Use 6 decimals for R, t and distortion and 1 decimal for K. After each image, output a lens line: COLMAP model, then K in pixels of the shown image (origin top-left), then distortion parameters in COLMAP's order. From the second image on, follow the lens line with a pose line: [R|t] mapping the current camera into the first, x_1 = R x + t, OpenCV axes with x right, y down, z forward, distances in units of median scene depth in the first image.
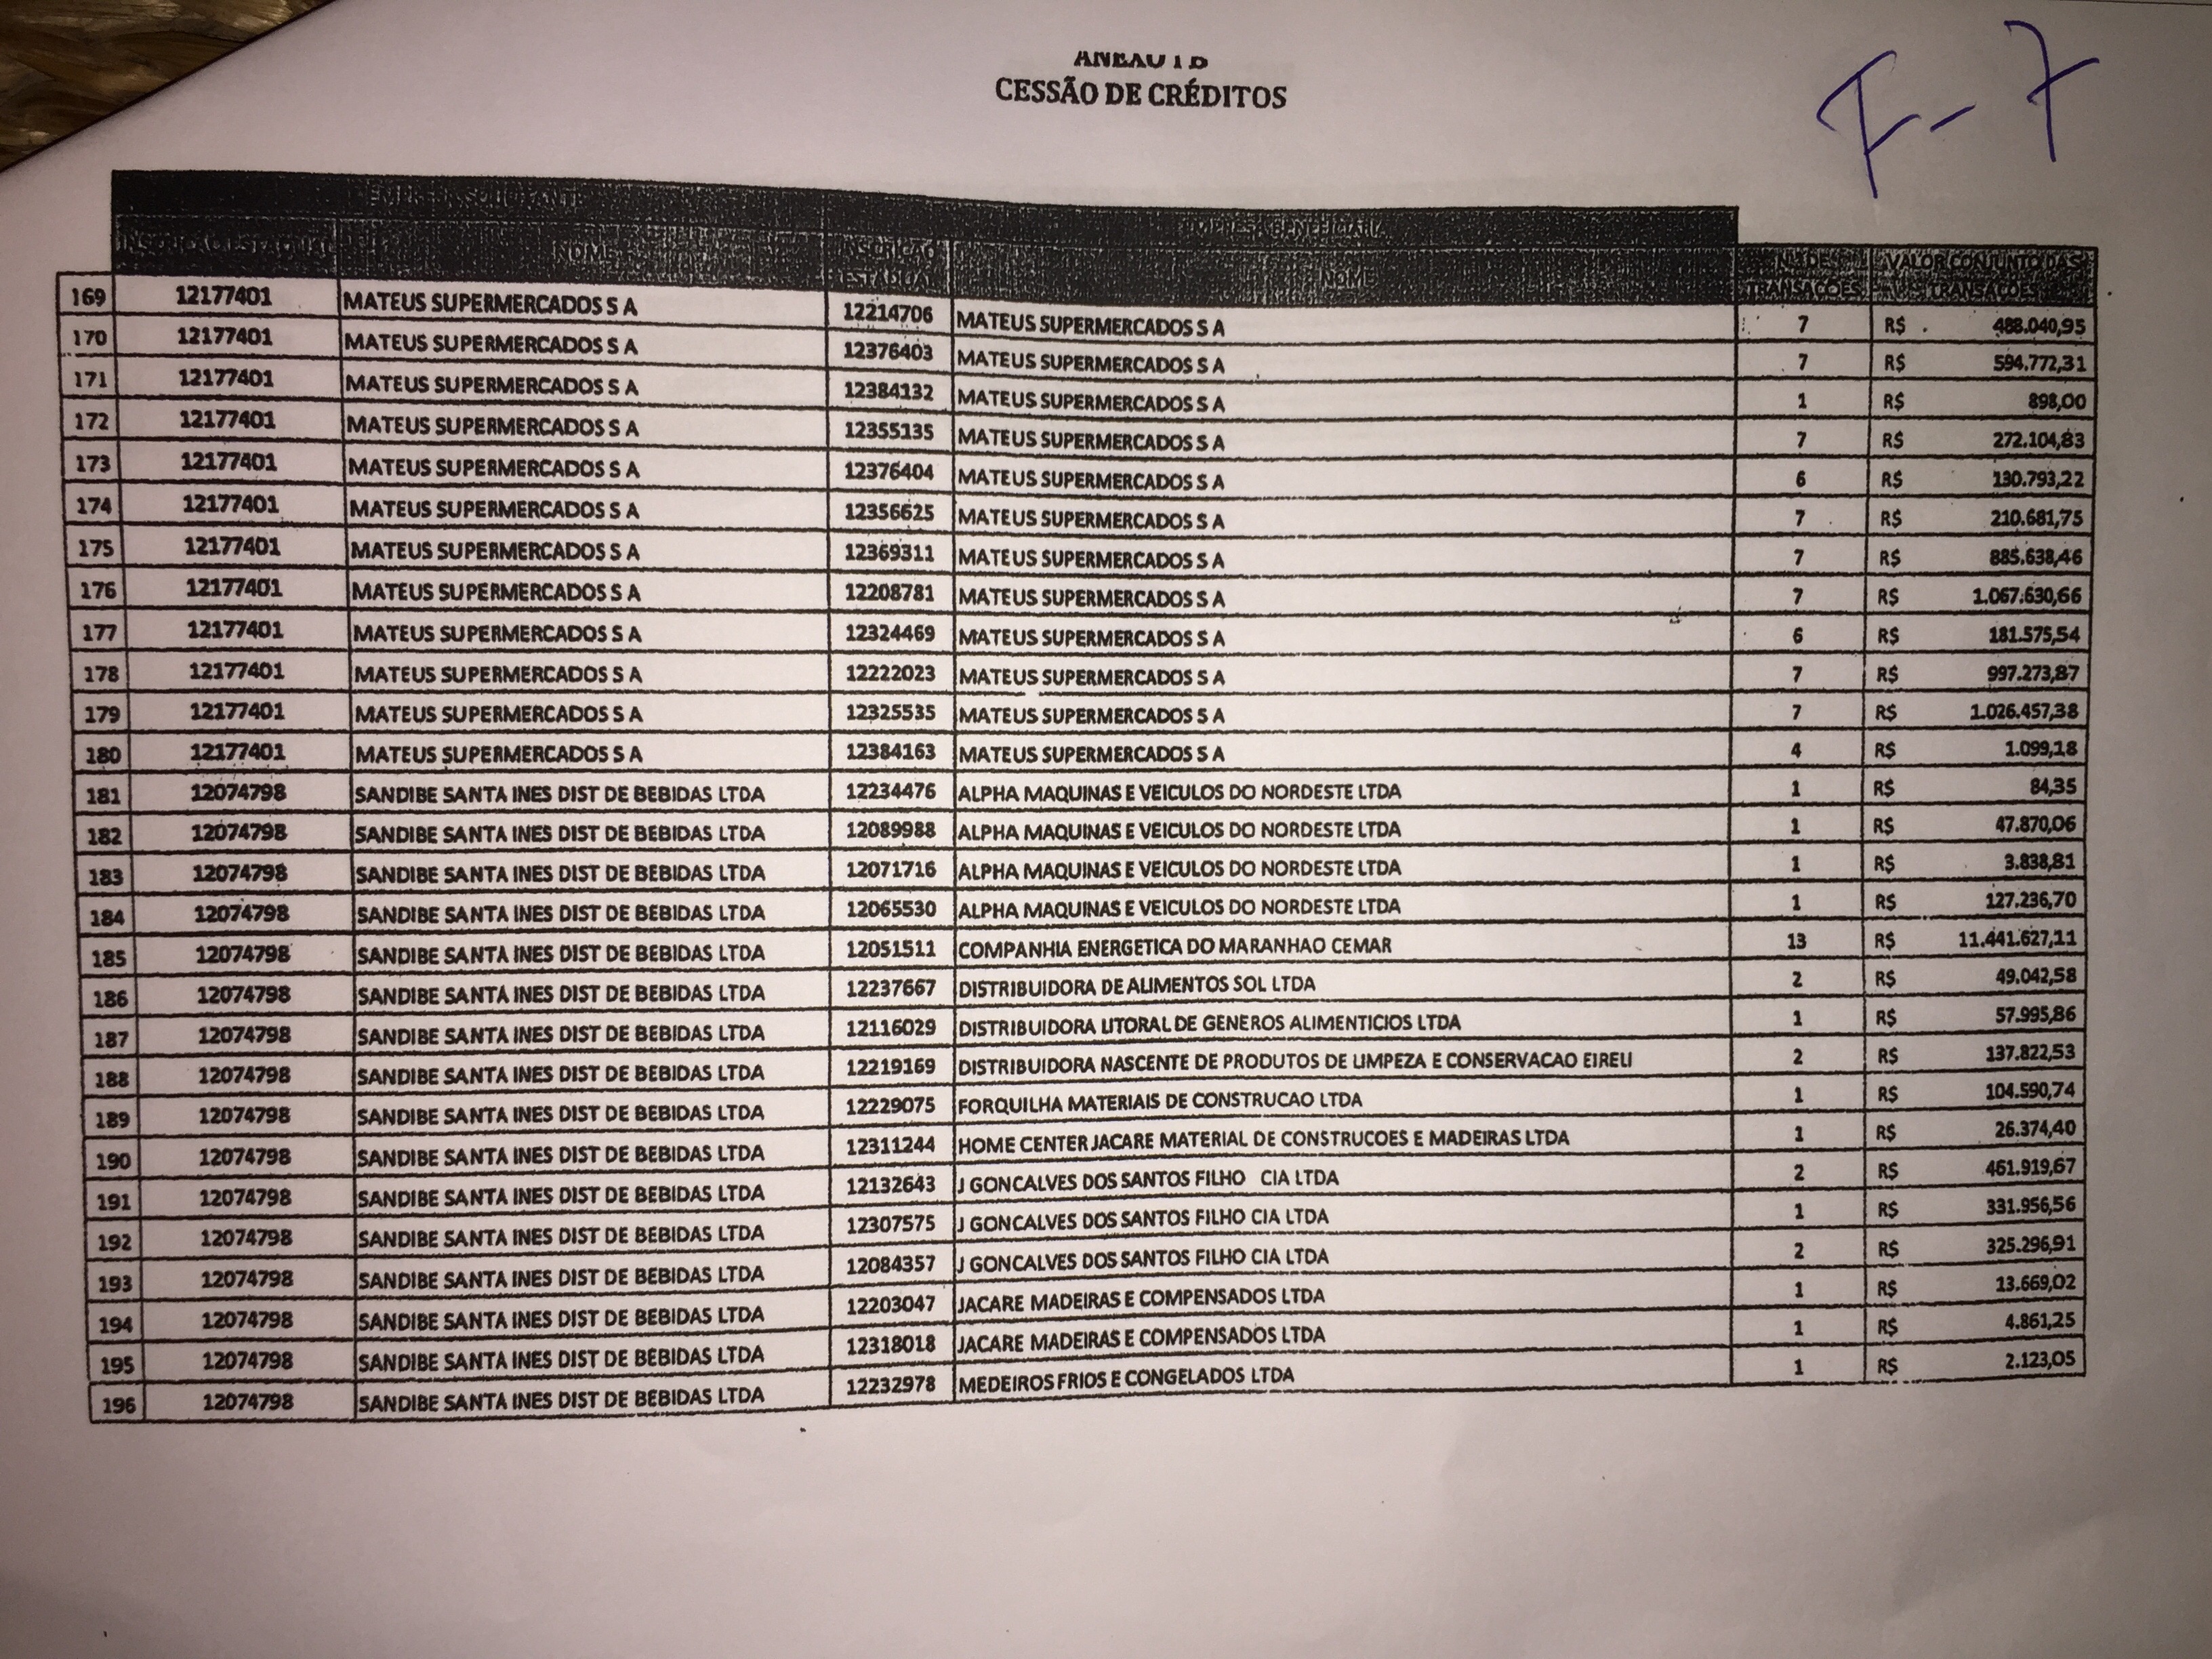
lens RADIAL K [[1966.8, 0, 1106.0], [0, 1966.8, 829.5], [0, 0, 1]] dist [0.082551, 0.000070]
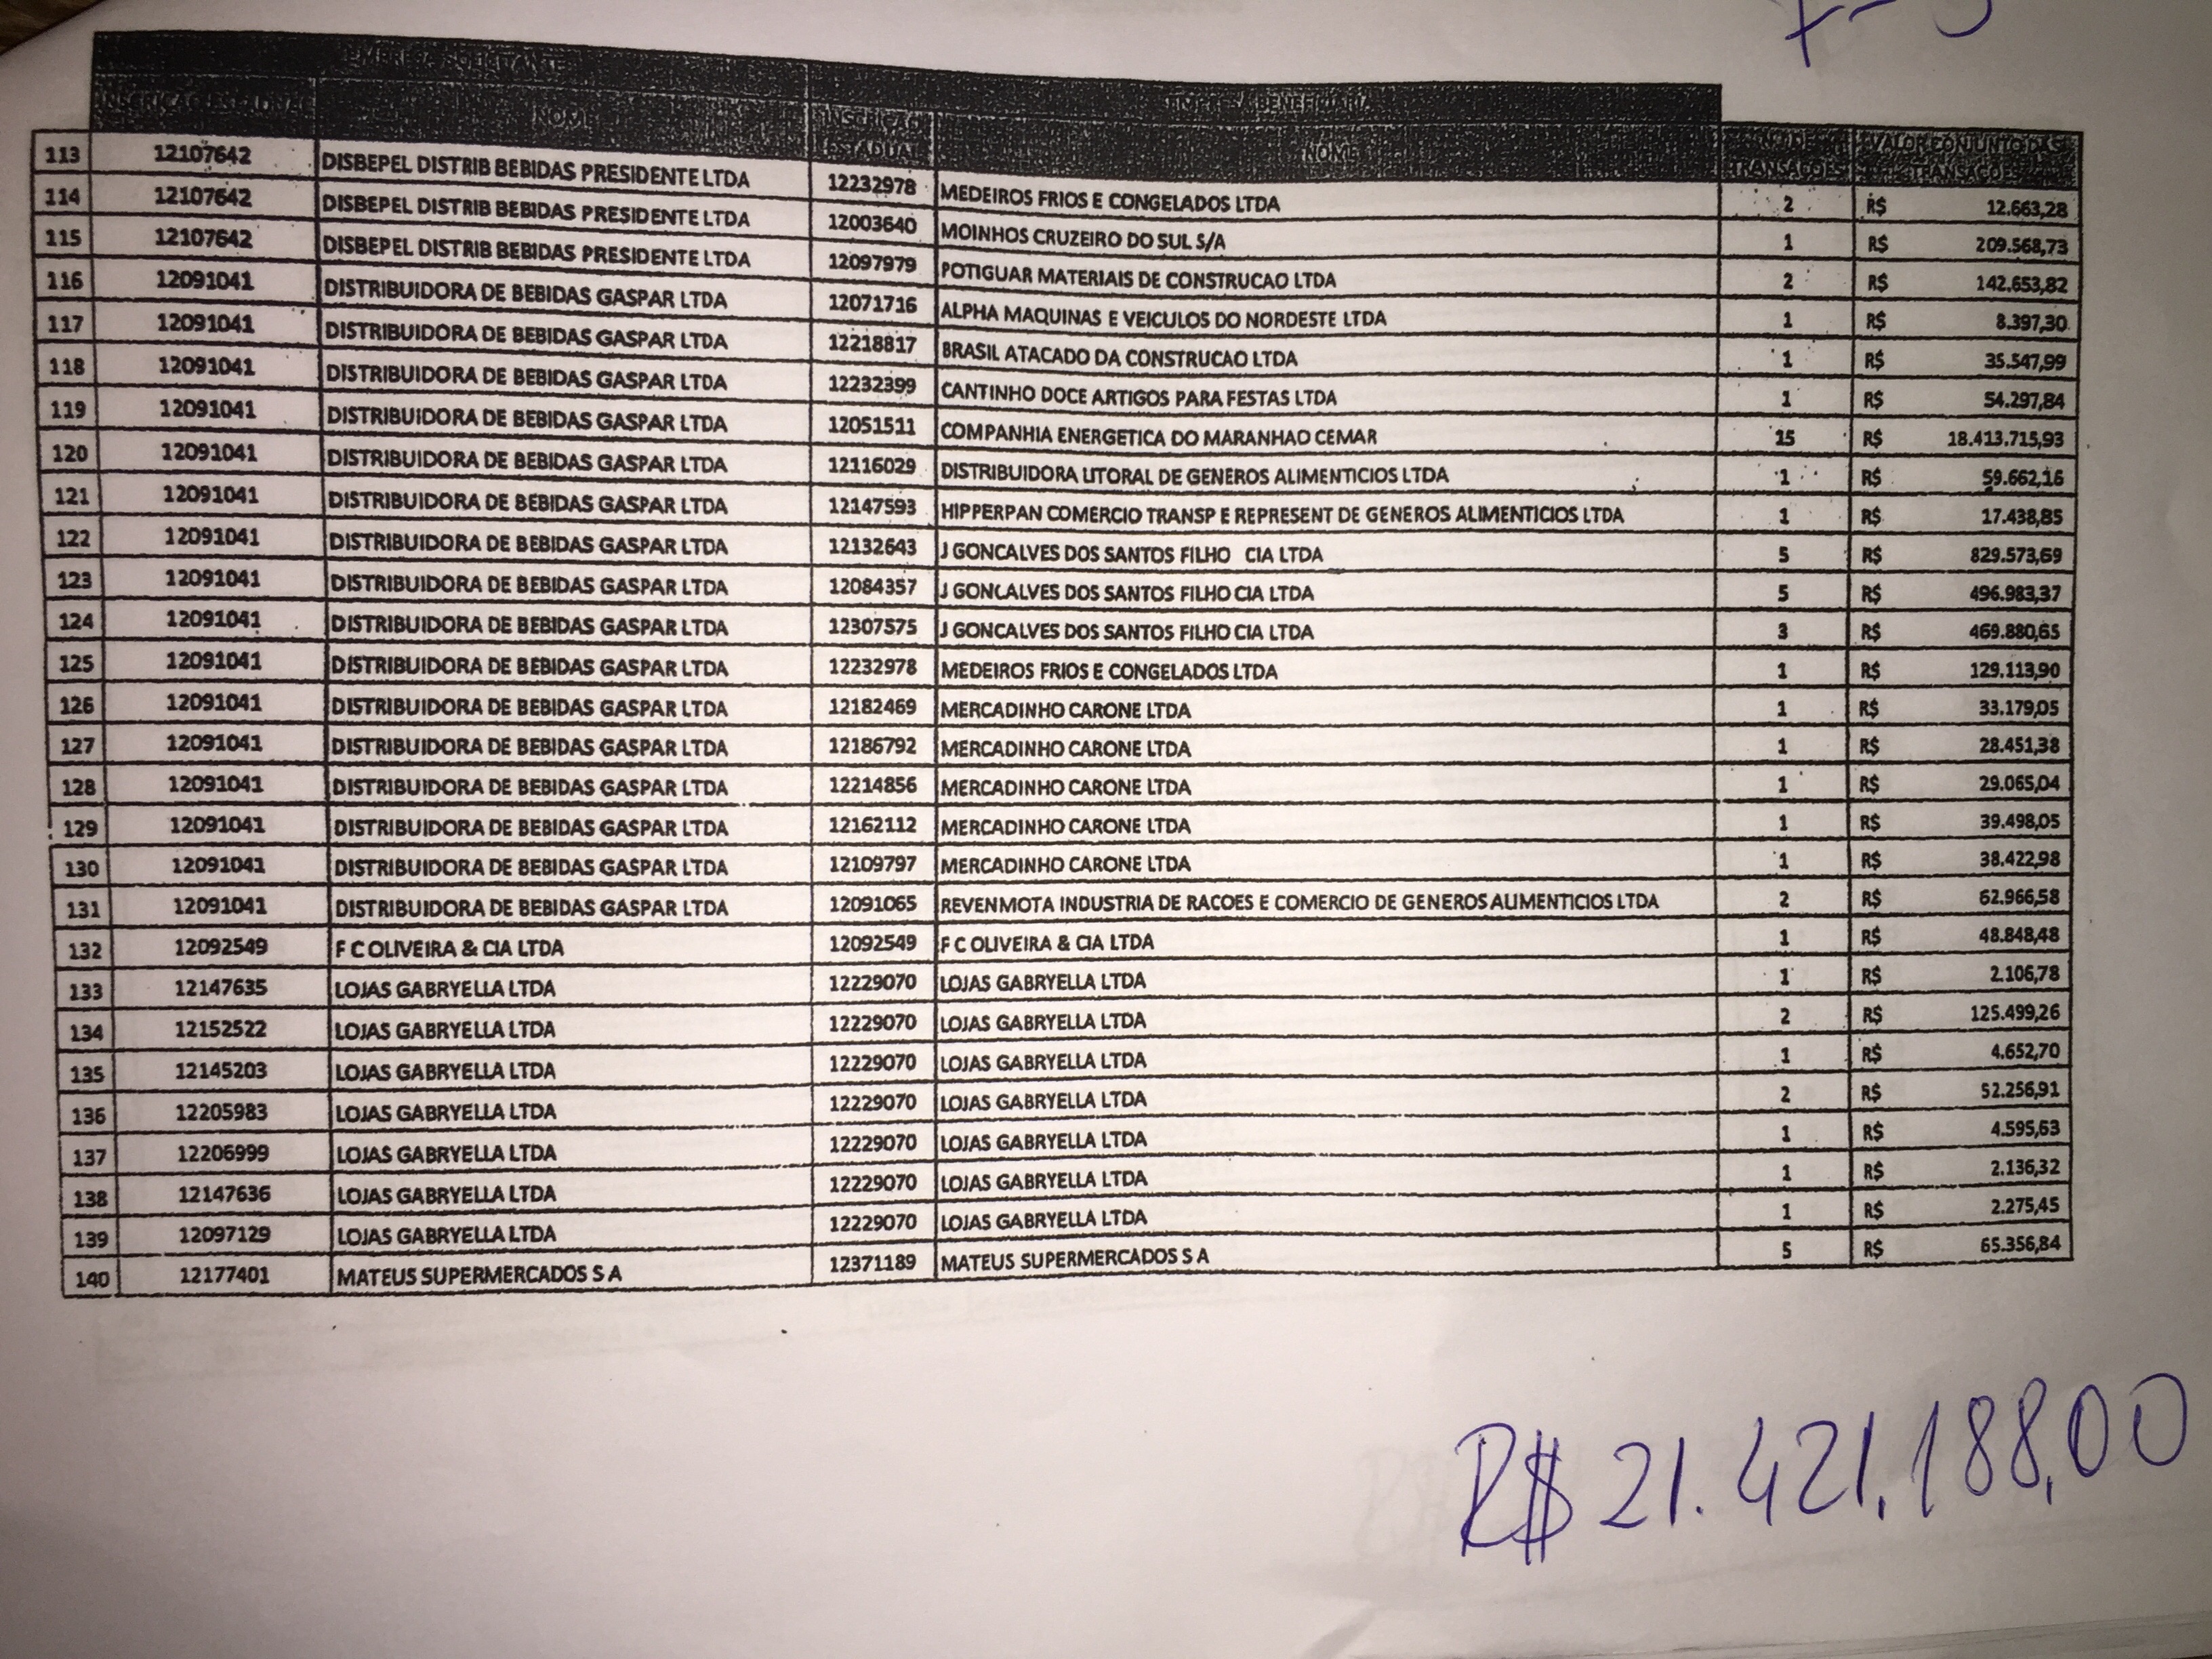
lens RADIAL K [[1974.3, 0, 1106.0], [0, 1974.3, 829.5], [0, 0, 1]] dist [0.088315, -0.005247]
pose [[0.999966, 0.001689, 0.008032, 0.000579], [-0.001534, 0.999812, -0.019347, 0.259301], [-0.008063, 0.019334, 0.999781, 0.006124]]
